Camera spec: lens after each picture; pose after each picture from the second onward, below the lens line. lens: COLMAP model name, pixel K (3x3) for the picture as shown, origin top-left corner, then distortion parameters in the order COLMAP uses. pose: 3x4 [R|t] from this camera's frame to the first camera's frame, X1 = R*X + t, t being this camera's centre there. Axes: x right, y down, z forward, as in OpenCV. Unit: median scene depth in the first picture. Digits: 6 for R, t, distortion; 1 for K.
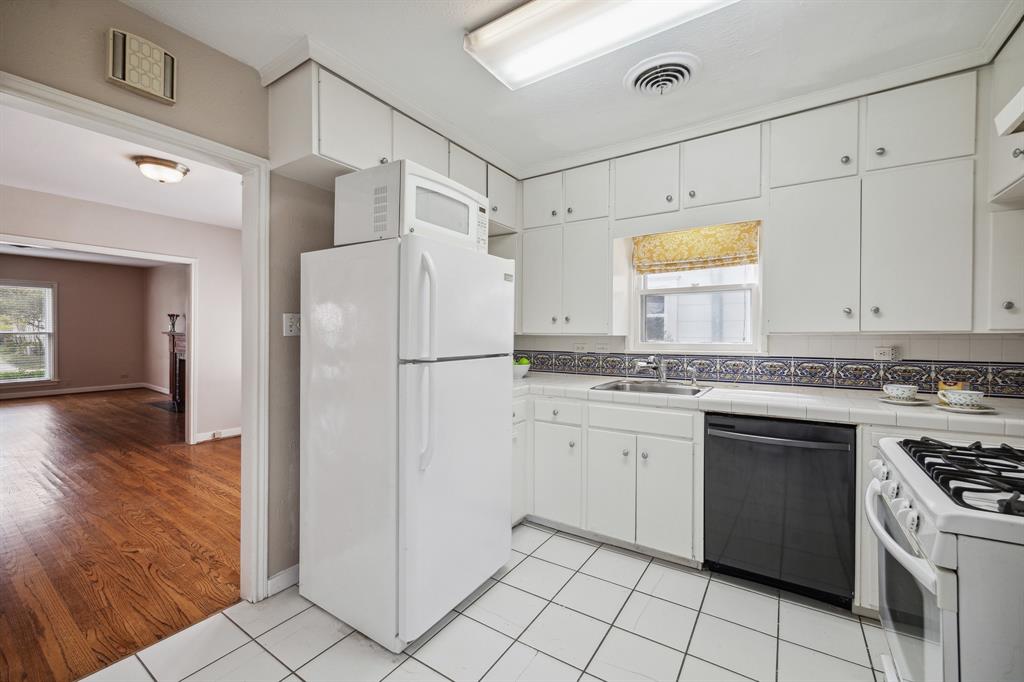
lens RADIAL K [[416.4, 0, 513.8], [0, 416.4, 338.7], [0, 0, 1]] dist [-0.002583, -0.000249]
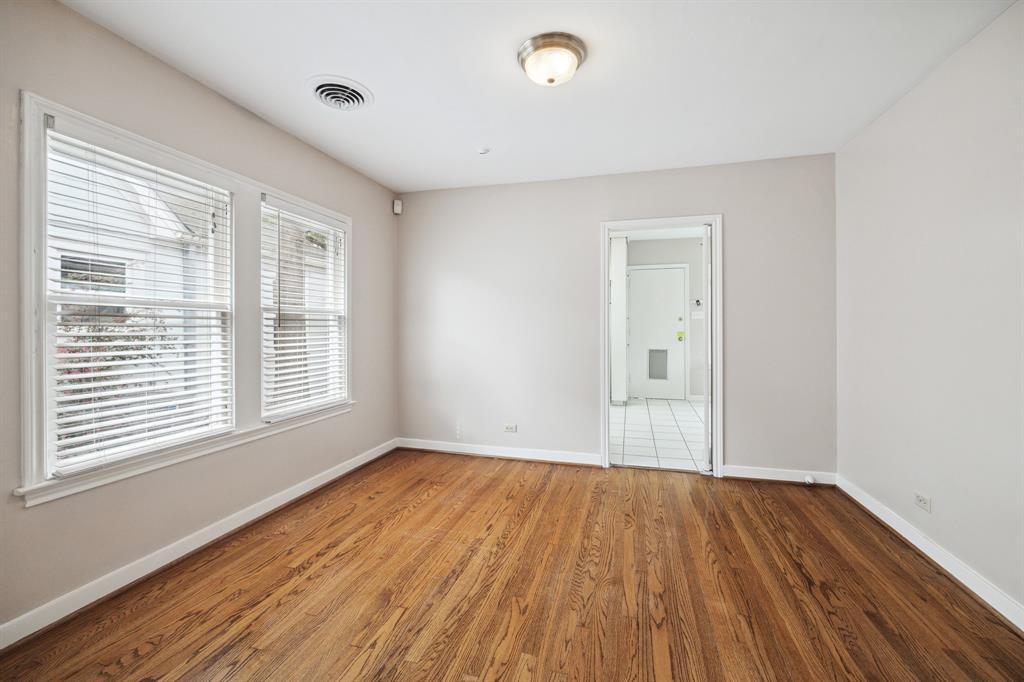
lens RADIAL K [[416.4, 0, 513.8], [0, 416.4, 338.7], [0, 0, 1]] dist [-0.002583, -0.000249]
pose [[-0.303117, -0.041584, 0.952046, -1.074529], [0.009656, 0.998862, 0.046703, -0.003026], [-0.952904, 0.023350, -0.302370, 0.935244]]
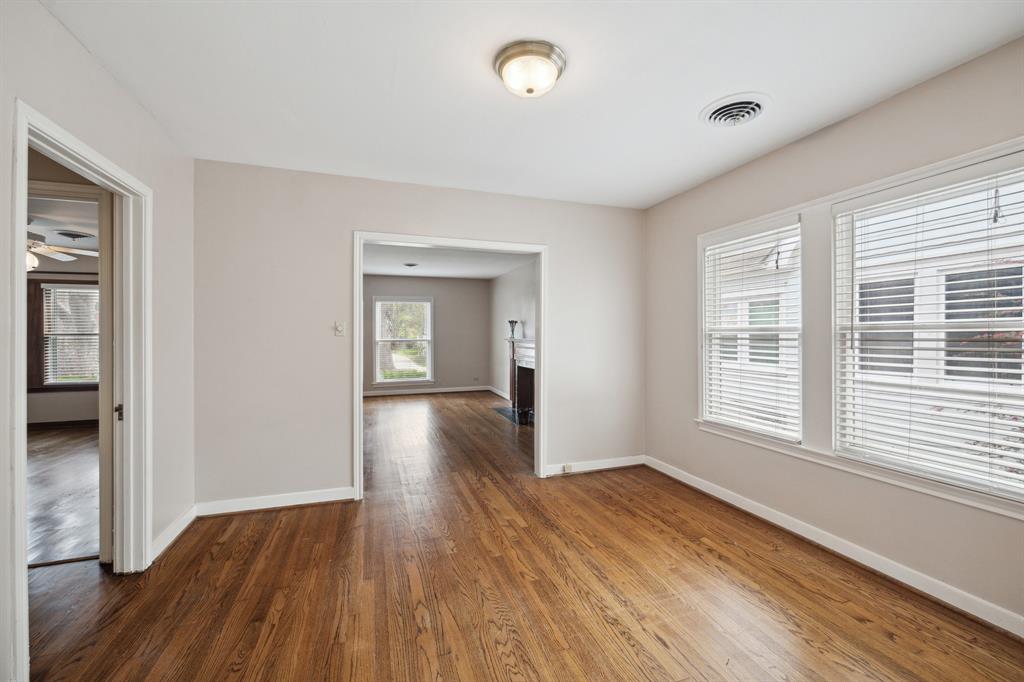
lens RADIAL K [[416.4, 0, 513.8], [0, 416.4, 338.7], [0, 0, 1]] dist [-0.002583, -0.000249]
pose [[0.792006, -0.011172, -0.610411, -0.366872], [0.002380, 0.999881, -0.015212, -0.000645], [0.610508, 0.010595, 0.791939, 0.372555]]
